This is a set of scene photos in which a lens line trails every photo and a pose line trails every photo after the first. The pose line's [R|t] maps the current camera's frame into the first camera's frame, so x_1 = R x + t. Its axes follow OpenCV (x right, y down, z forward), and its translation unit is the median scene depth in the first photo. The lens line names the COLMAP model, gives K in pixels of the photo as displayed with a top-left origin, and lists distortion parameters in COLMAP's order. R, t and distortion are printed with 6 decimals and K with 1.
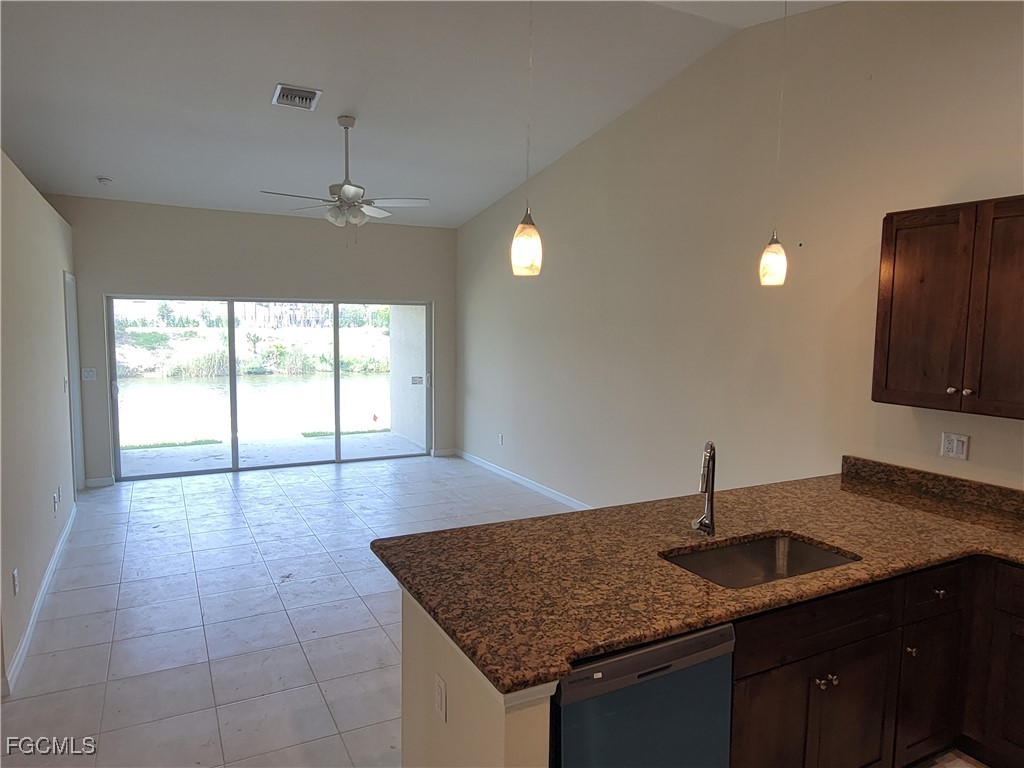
lens RADIAL K [[676.4, 0, 512.4], [0, 676.4, 387.6], [0, 0, 1]] dist [0.019159, 0.002662]
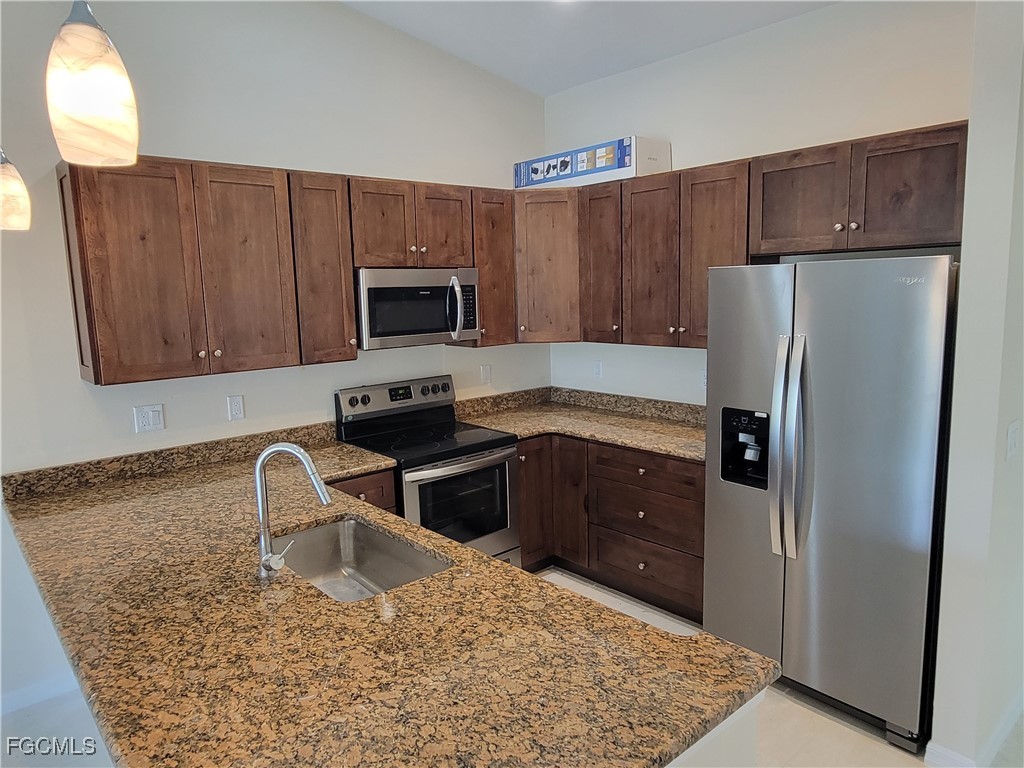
lens RADIAL K [[676.4, 0, 505.4], [0, 676.4, 382.9], [0, 0, 1]] dist [0.019159, 0.002662]
pose [[-0.220939, -0.141327, 0.964994, -0.360859], [0.123866, 0.977367, 0.171499, -0.062547], [-0.967390, 0.157421, -0.198432, 0.706240]]
